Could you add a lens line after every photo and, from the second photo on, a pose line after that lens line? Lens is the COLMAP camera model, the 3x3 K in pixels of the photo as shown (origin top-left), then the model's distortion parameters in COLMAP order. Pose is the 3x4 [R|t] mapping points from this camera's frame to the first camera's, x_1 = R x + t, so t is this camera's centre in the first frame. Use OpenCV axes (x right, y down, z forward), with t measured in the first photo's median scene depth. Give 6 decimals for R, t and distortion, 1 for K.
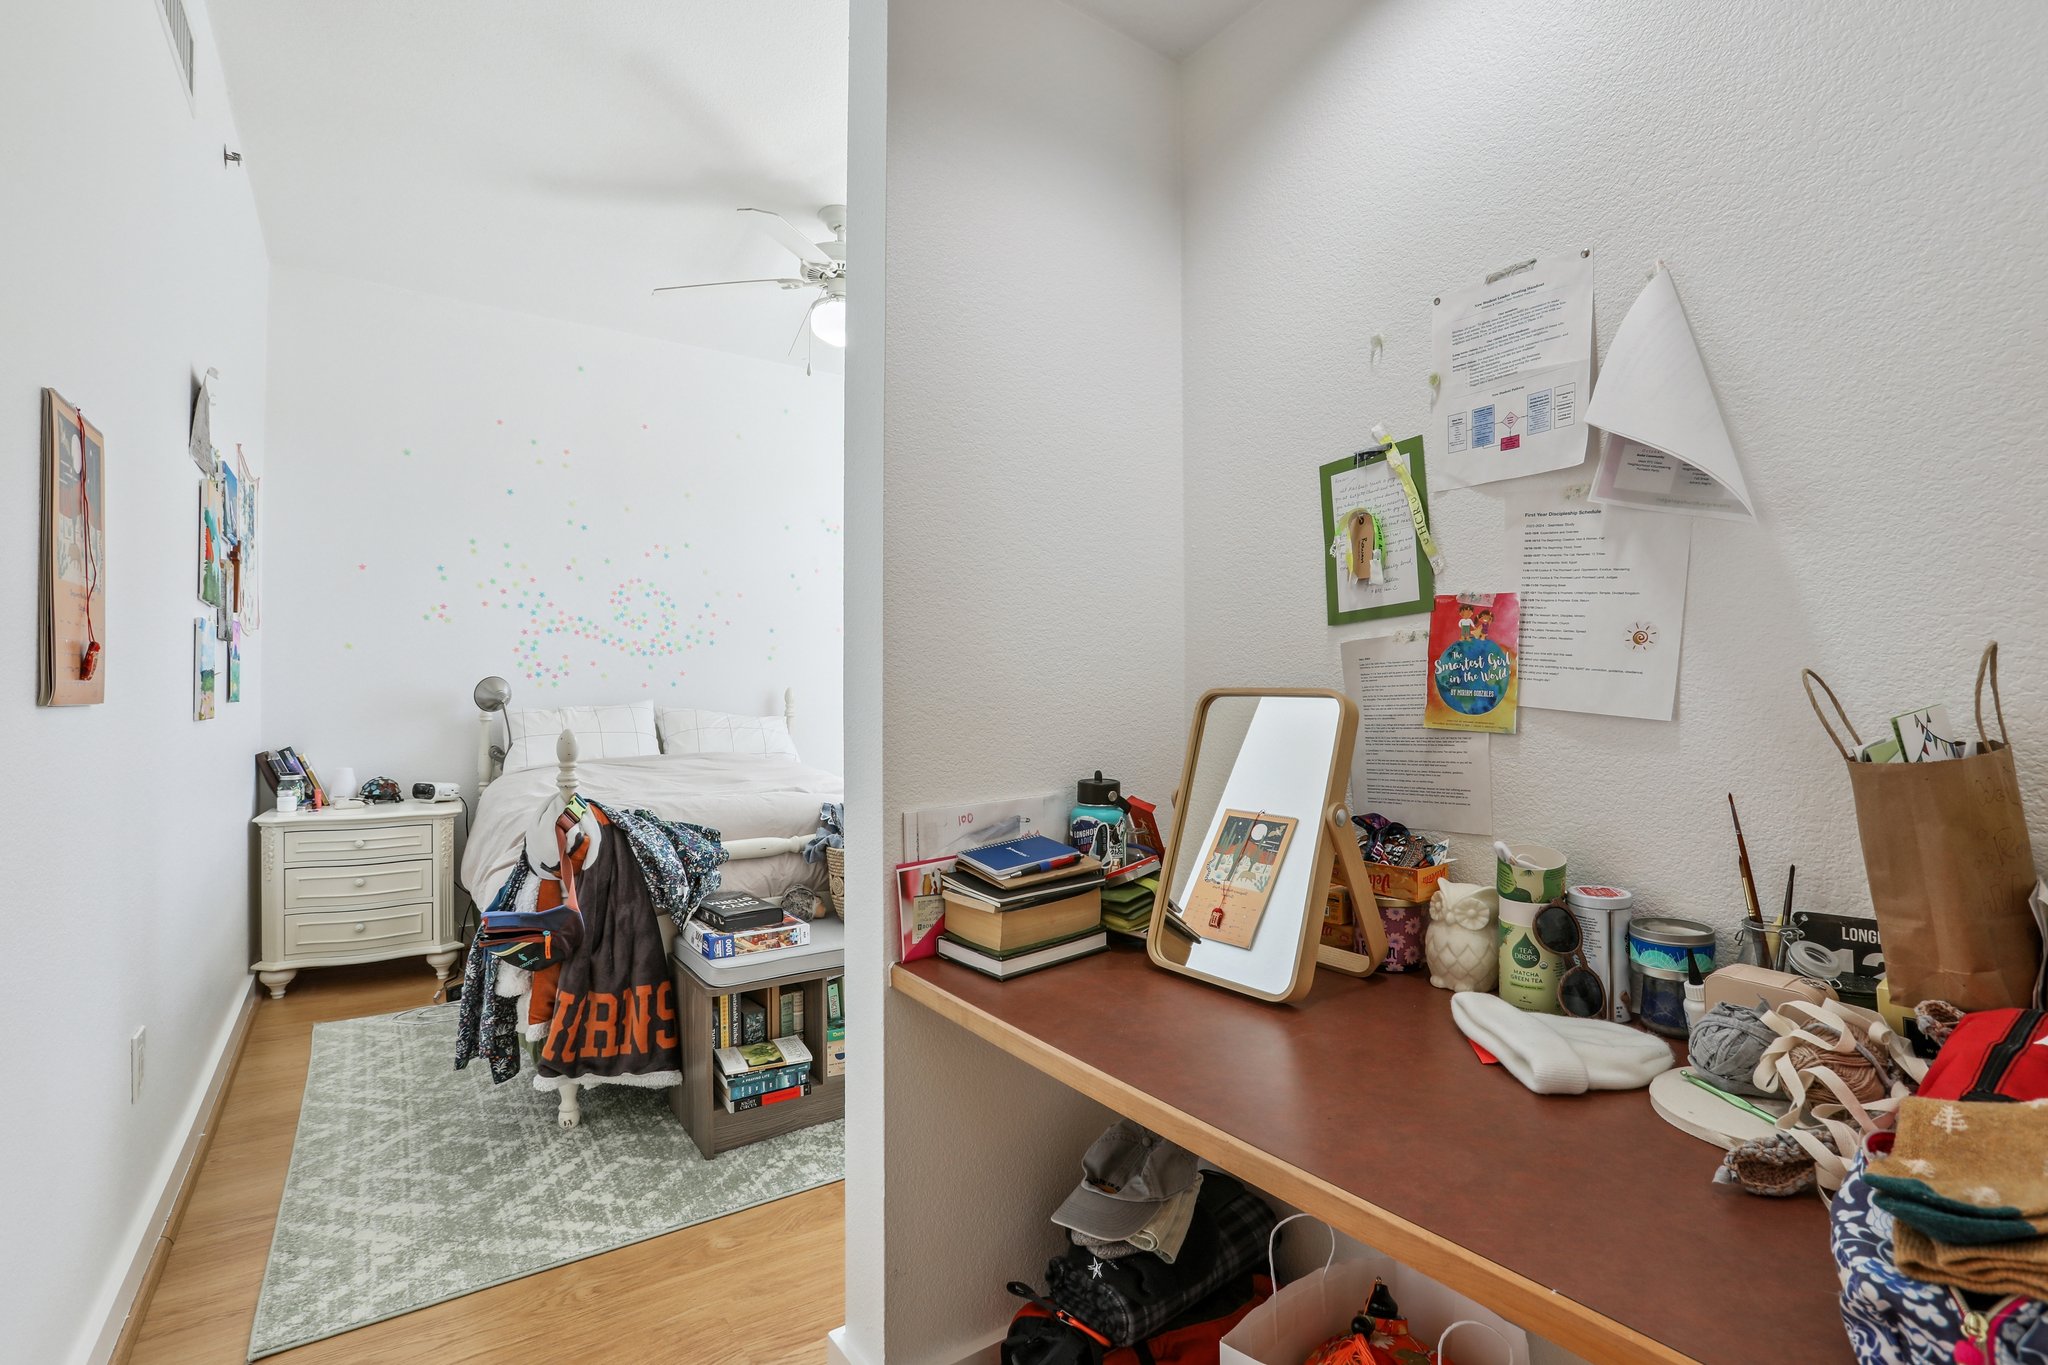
lens RADIAL K [[951.4, 0, 1016.4], [0, 951.4, 692.2], [0, 0, 1]] dist [-0.011994, 0.001037]
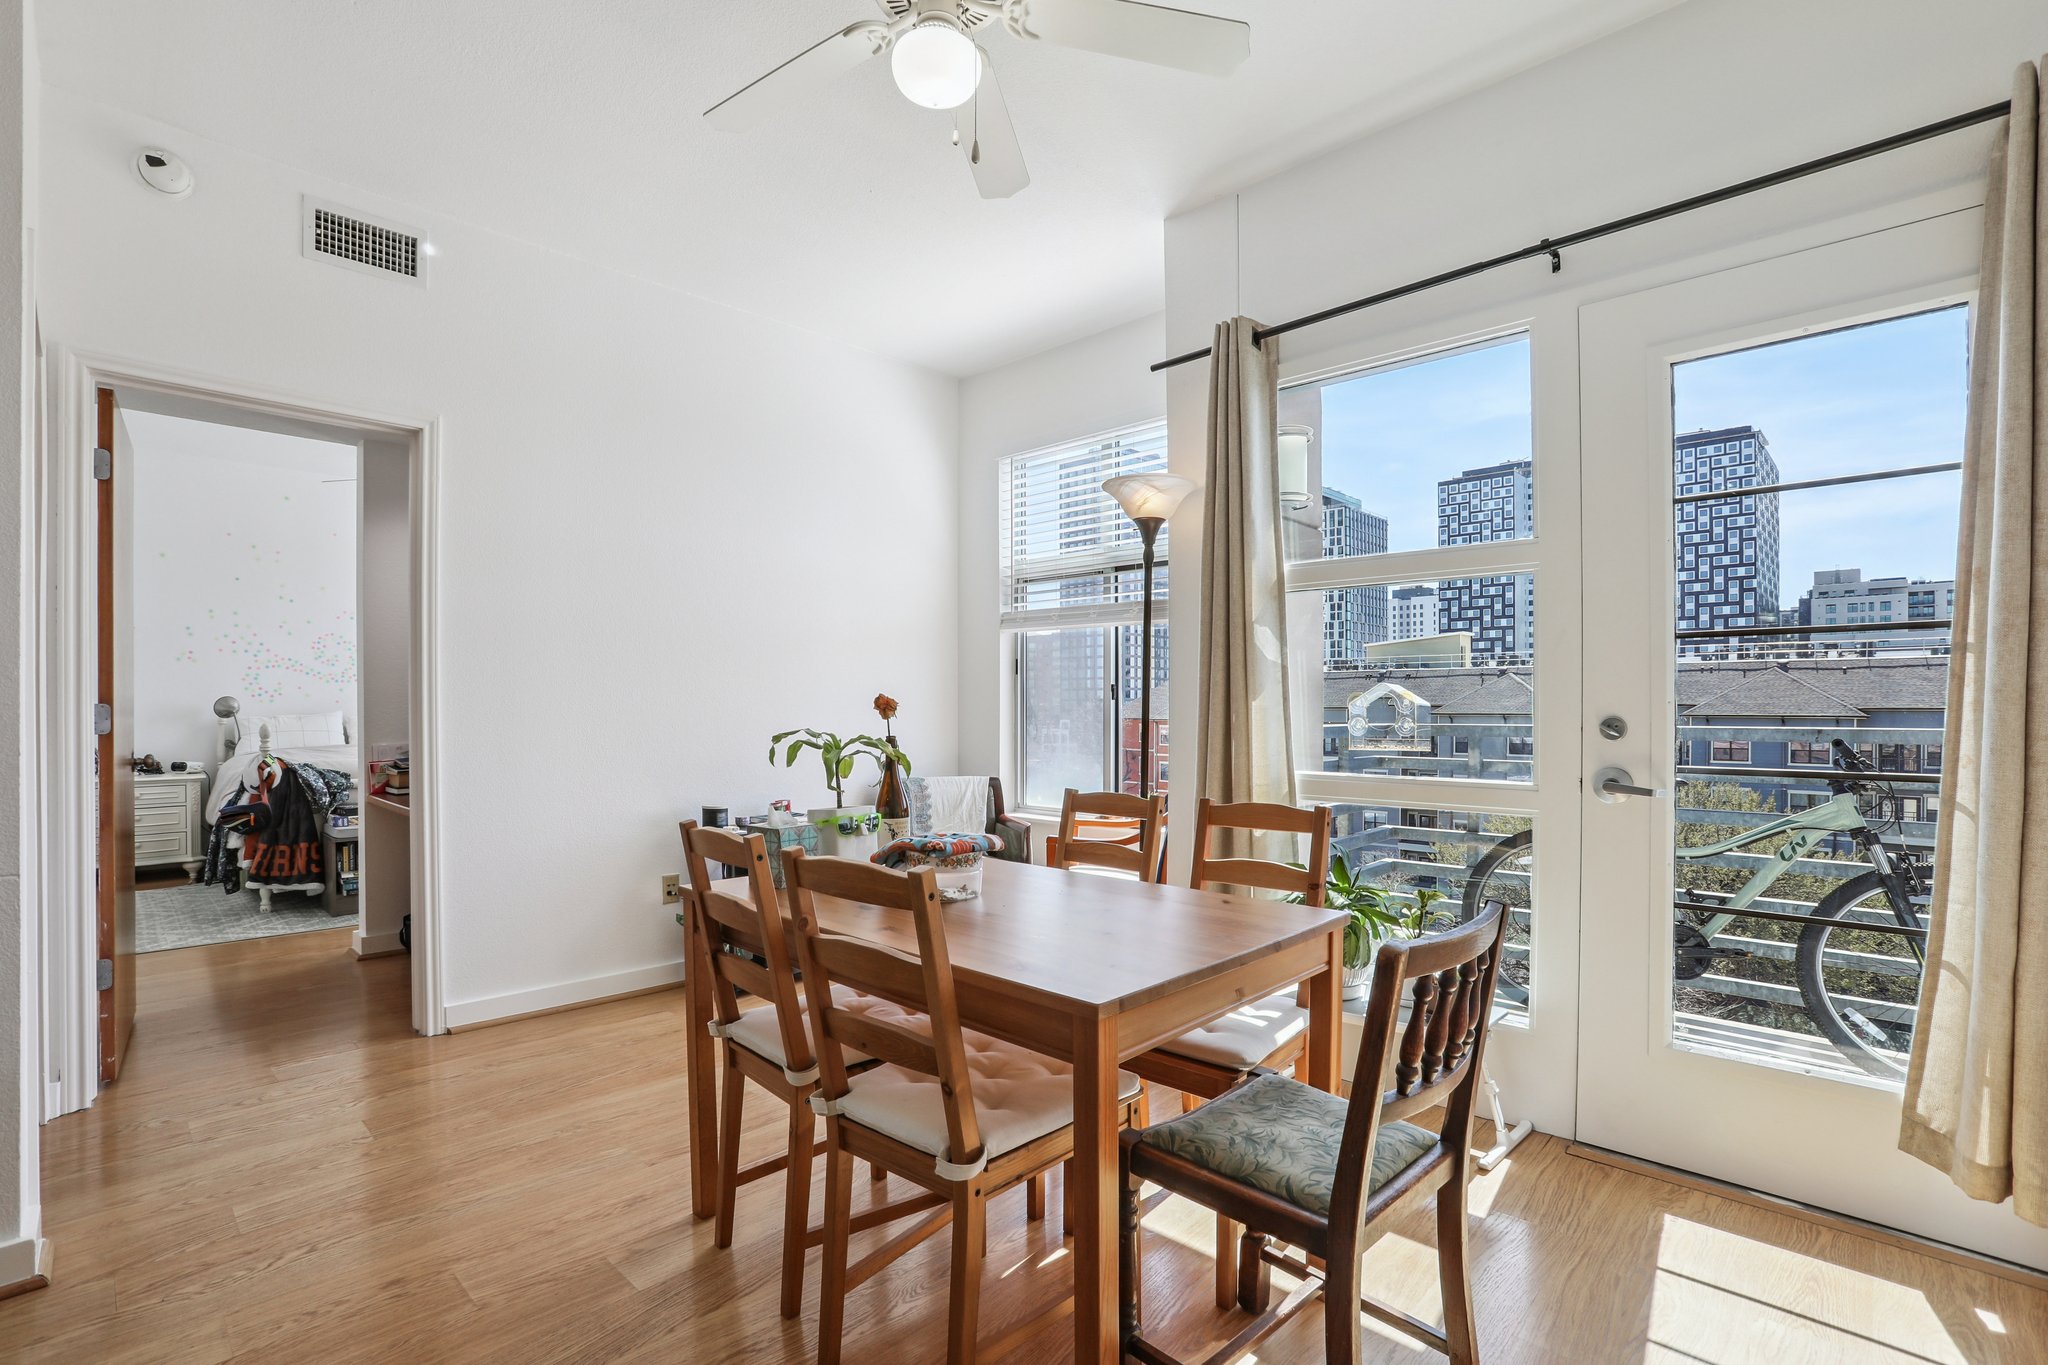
lens RADIAL K [[951.4, 0, 1006.1], [0, 951.4, 707.6], [0, 0, 1]] dist [-0.011994, 0.001037]
pose [[0.983560, 0.000825, 0.180582, 0.782572], [-0.001127, 0.999998, 0.001567, -0.001509], [-0.180580, -0.001745, 0.983559, -1.388882]]
